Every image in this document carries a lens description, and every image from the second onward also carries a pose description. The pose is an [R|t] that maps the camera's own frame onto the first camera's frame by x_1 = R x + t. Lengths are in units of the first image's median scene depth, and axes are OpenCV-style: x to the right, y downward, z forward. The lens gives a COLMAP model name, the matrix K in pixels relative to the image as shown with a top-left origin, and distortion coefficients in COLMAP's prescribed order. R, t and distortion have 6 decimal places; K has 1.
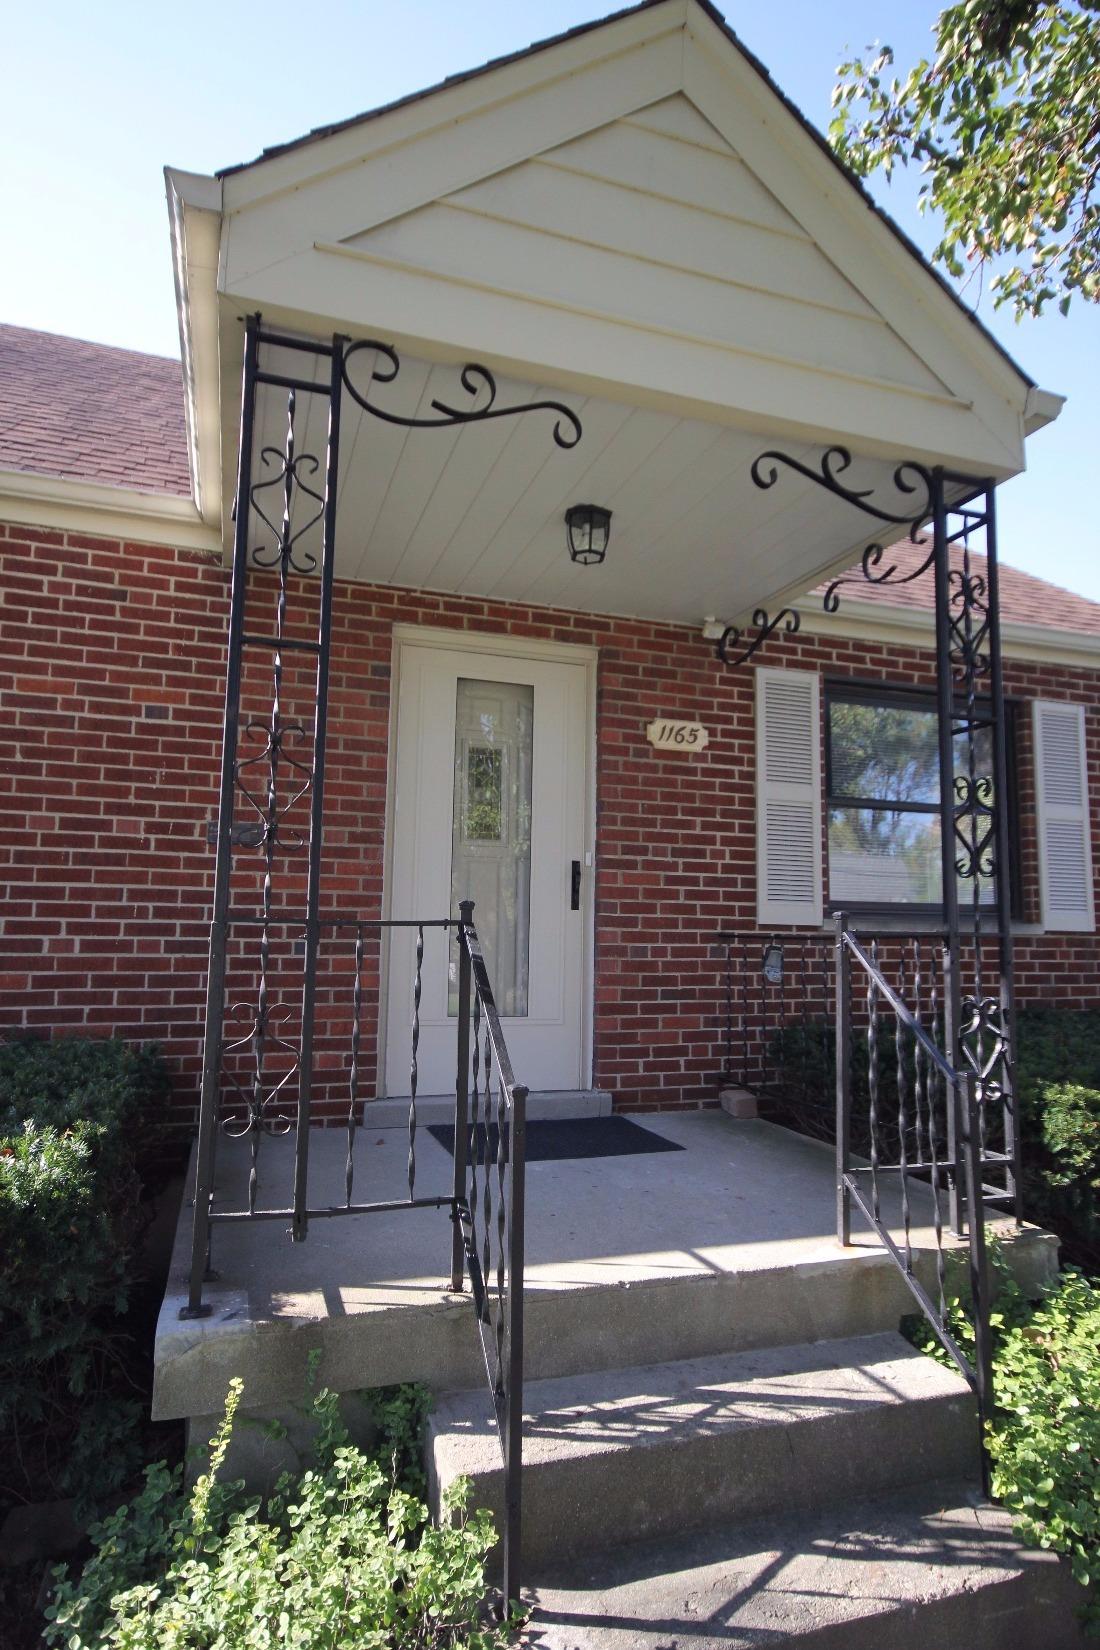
lens RADIAL K [[933.6, 0, 550.0], [0, 933.6, 825.0], [0, 0, 1]] dist [0.001156, 0.000093]
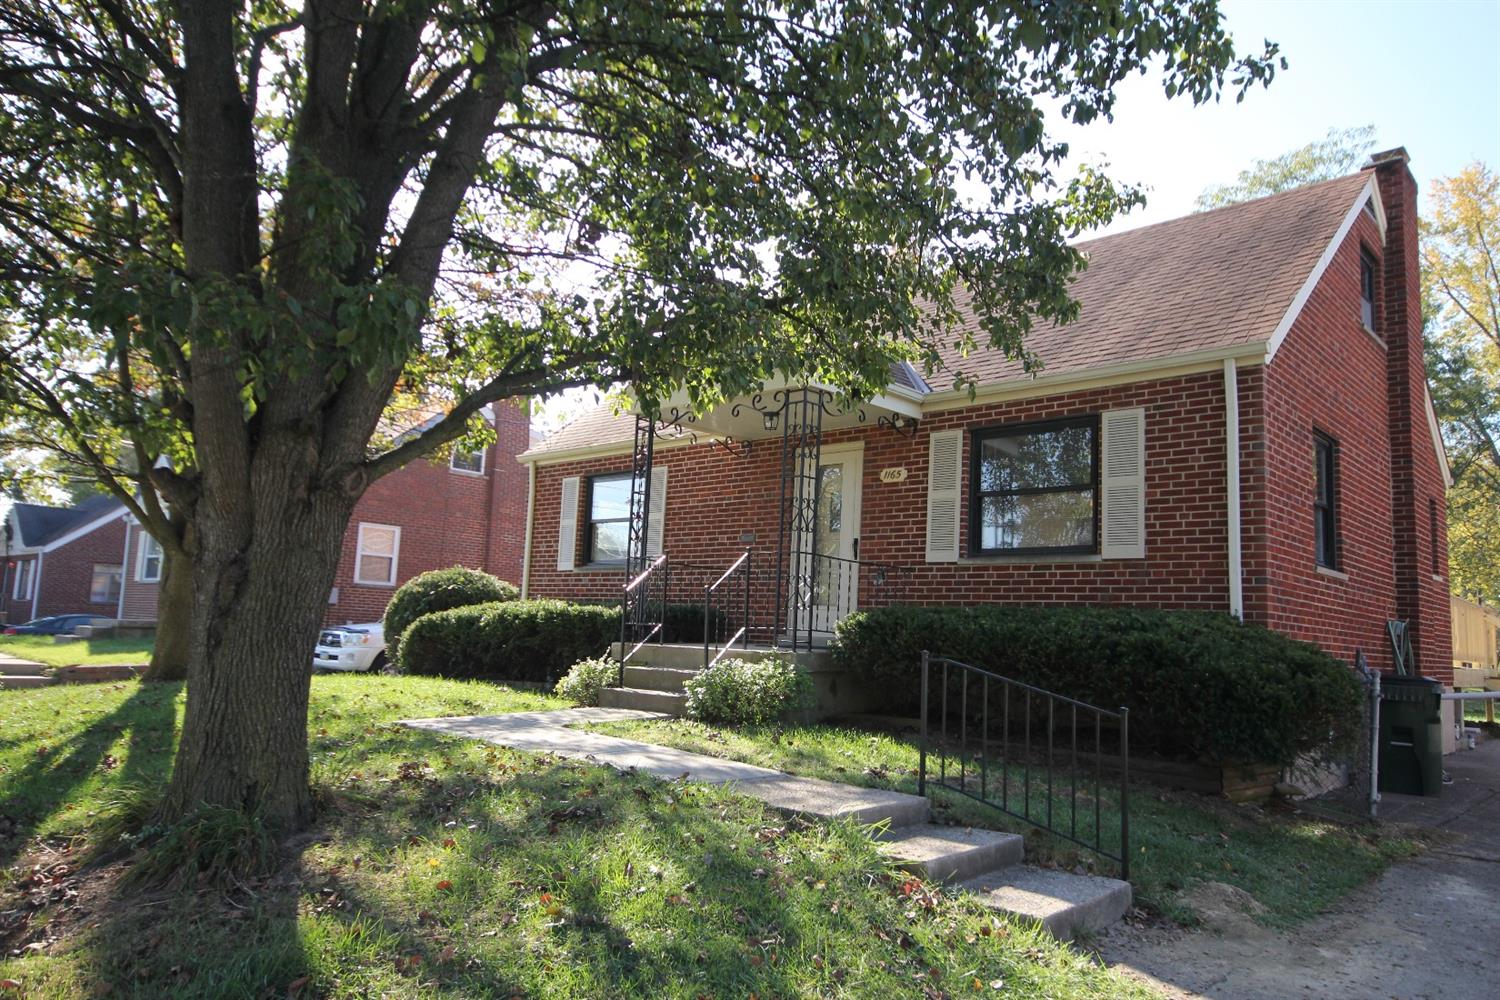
lens RADIAL K [[1044.8, 0, 750.0], [0, 1044.8, 500.0], [0, 0, 1]] dist [-0.000163, -0.000042]
pose [[0.479741, -0.112298, -0.870194, 2.000717], [0.065654, 0.993590, -0.092027, 0.153804], [0.874950, -0.012983, 0.484039, -0.416767]]
